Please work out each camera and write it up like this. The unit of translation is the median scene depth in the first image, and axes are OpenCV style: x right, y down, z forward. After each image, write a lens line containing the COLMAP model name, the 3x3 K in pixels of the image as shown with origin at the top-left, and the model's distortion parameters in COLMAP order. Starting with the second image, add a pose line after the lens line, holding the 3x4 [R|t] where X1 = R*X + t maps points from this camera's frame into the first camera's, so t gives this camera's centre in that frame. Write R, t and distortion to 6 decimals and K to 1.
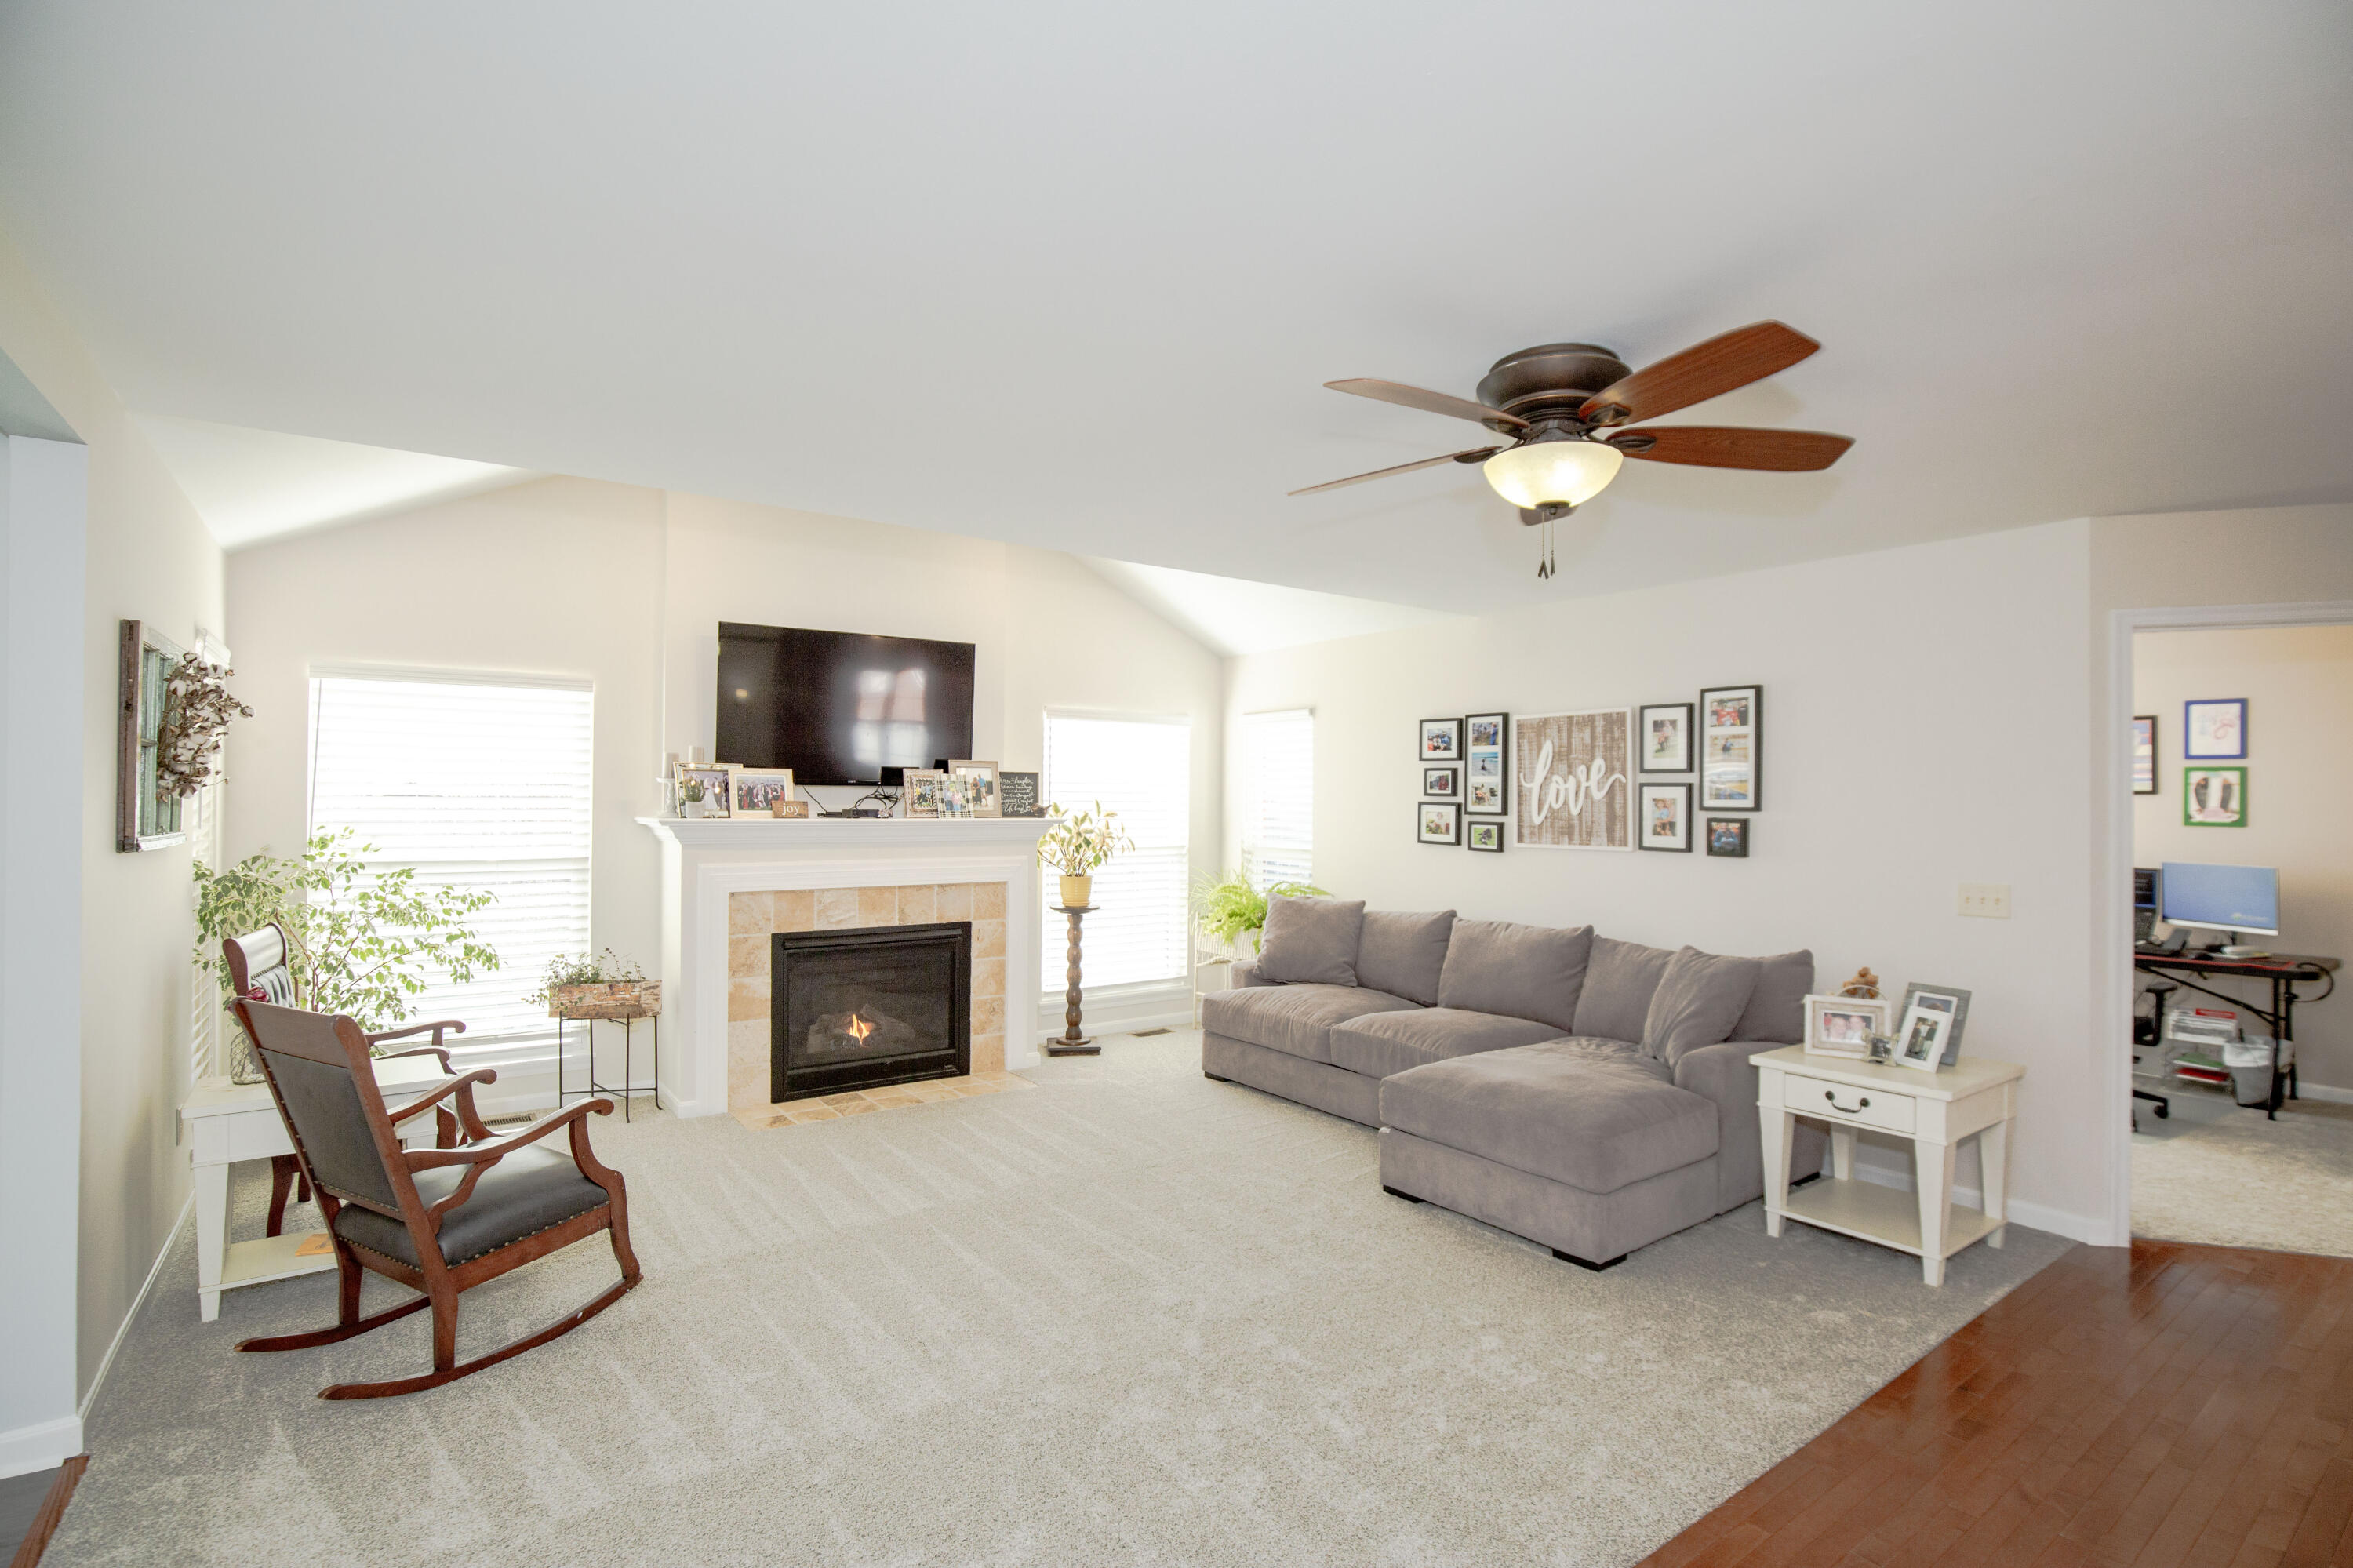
lens RADIAL K [[1142.6, 0, 1178.5], [0, 1142.6, 777.0], [0, 0, 1]] dist [-0.027279, 0.001729]
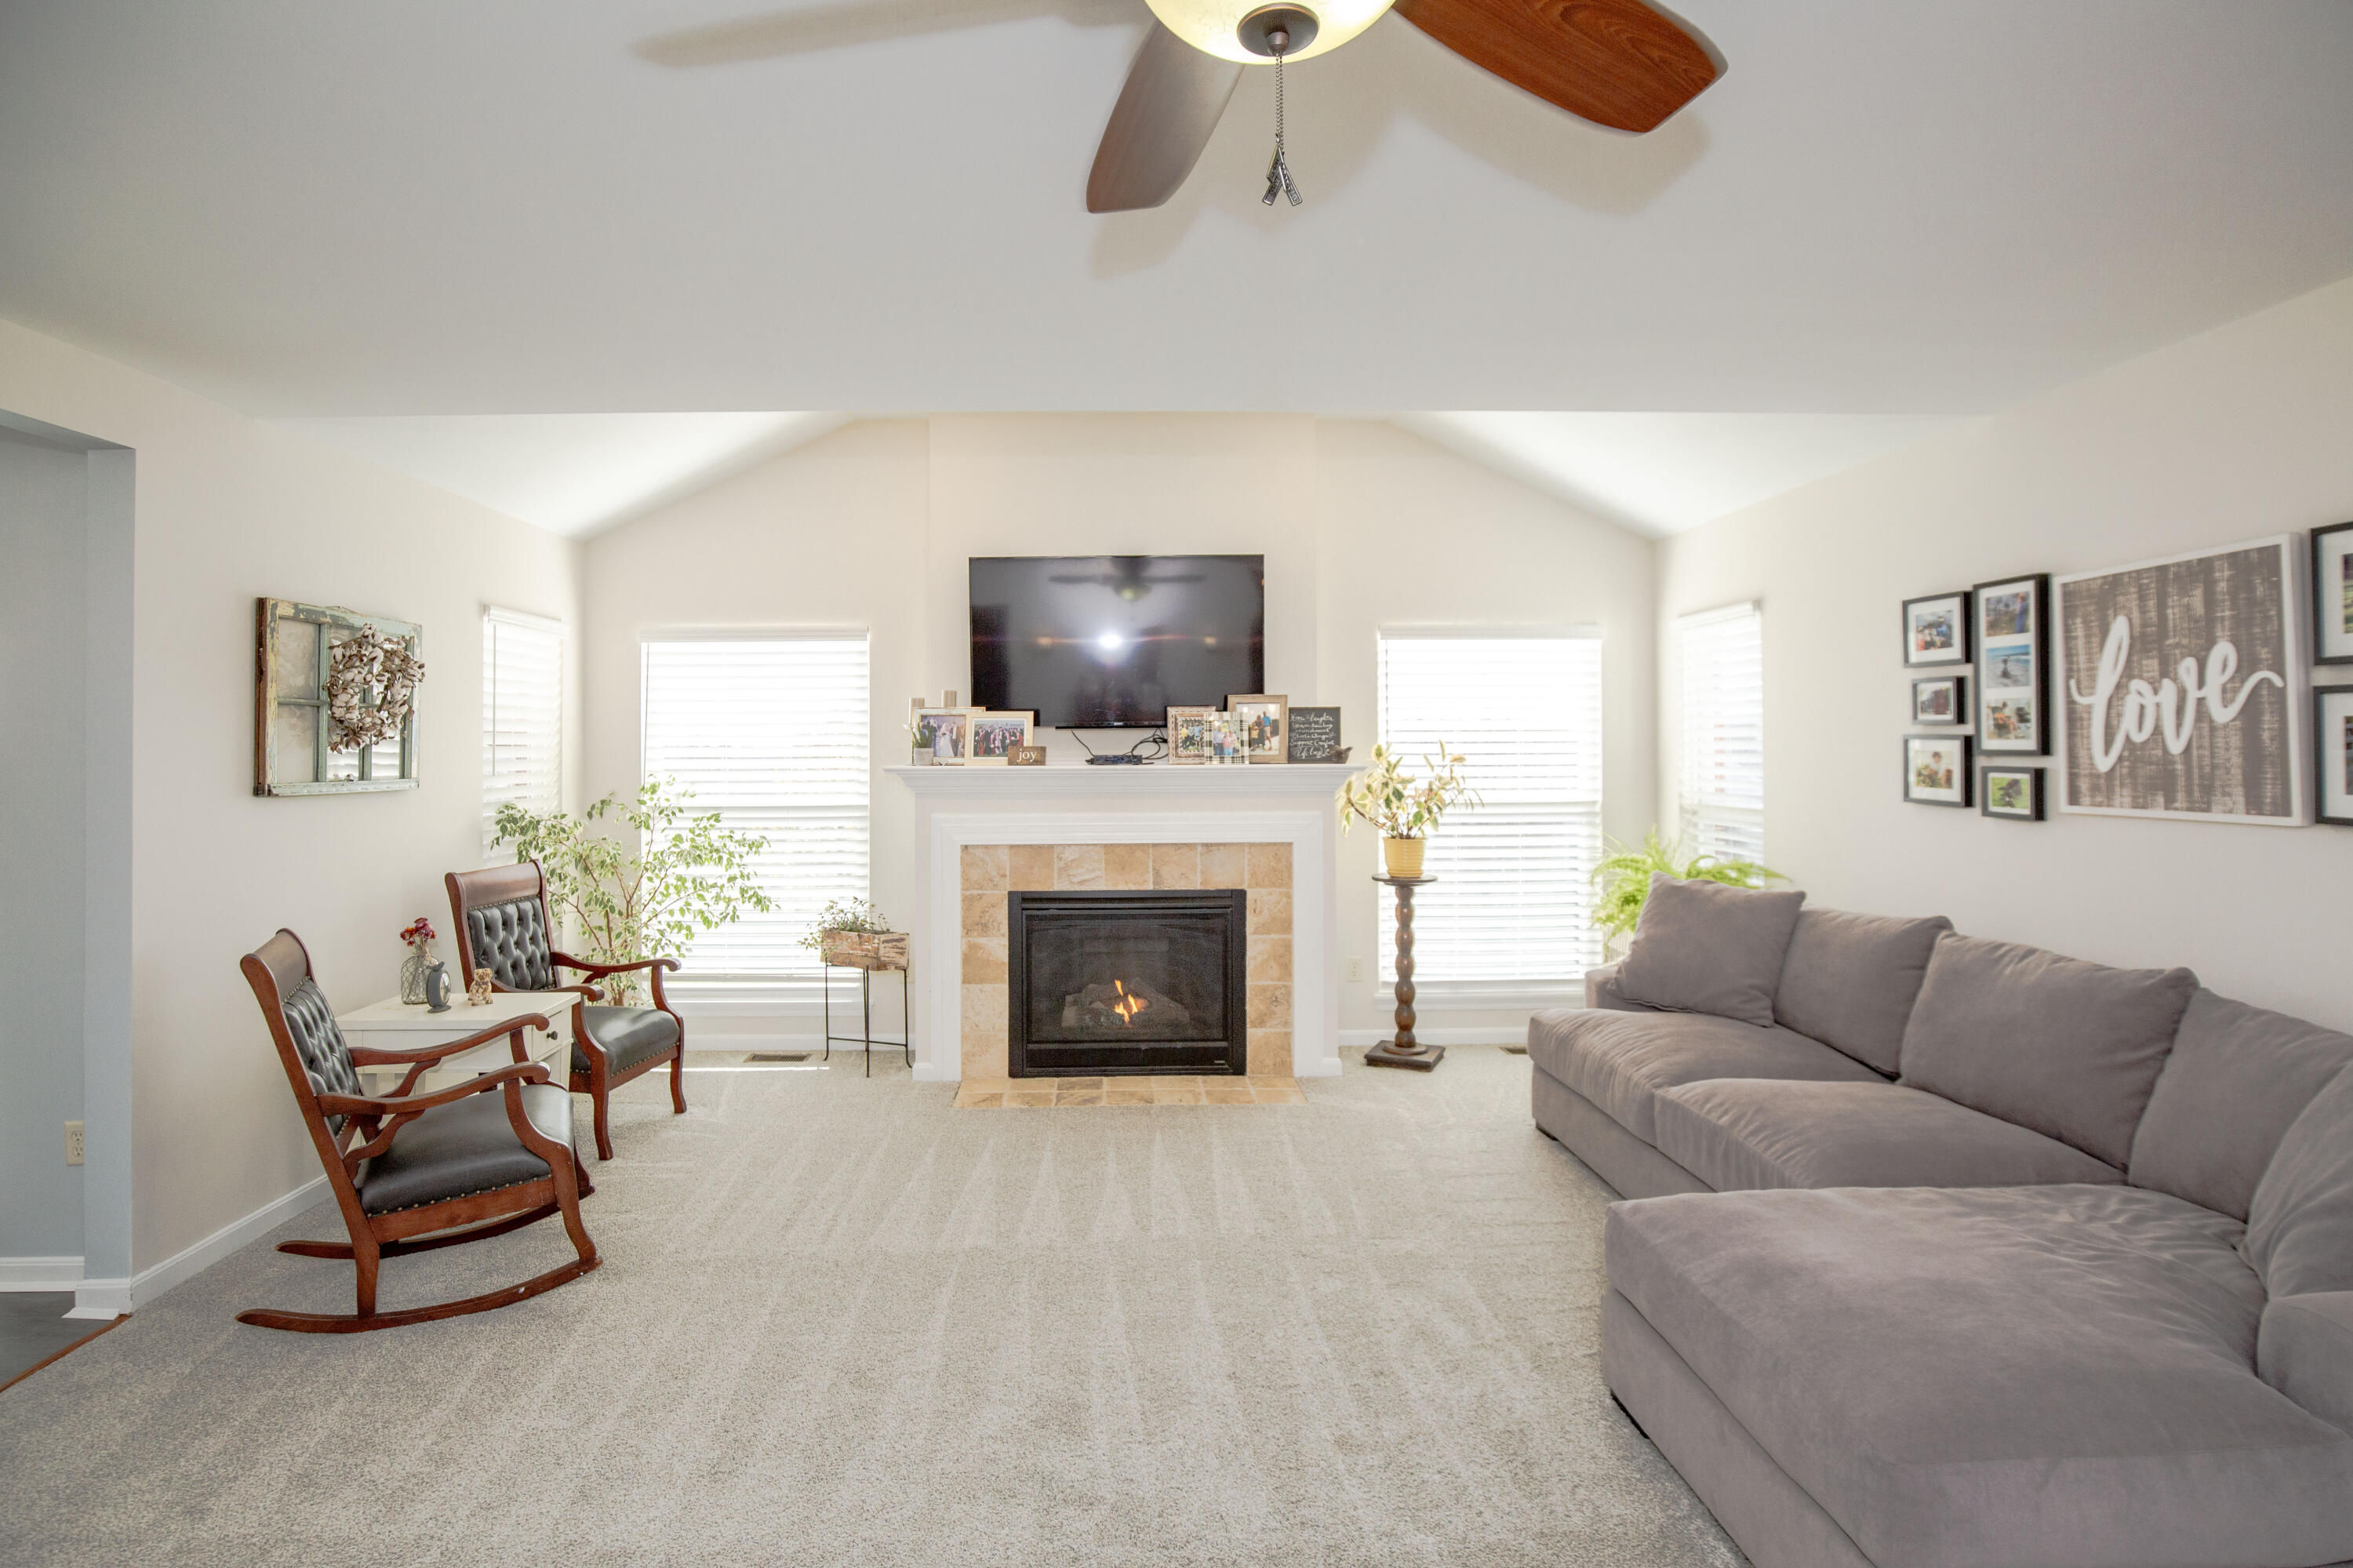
lens RADIAL K [[1142.6, 0, 1161.1], [0, 1142.6, 726.3], [0, 0, 1]] dist [-0.027279, 0.001729]
pose [[0.815682, -0.023180, -0.578036, 0.262743], [0.023722, 0.999697, -0.006615, 0.013079], [0.578014, -0.008316, 0.815984, 0.307268]]
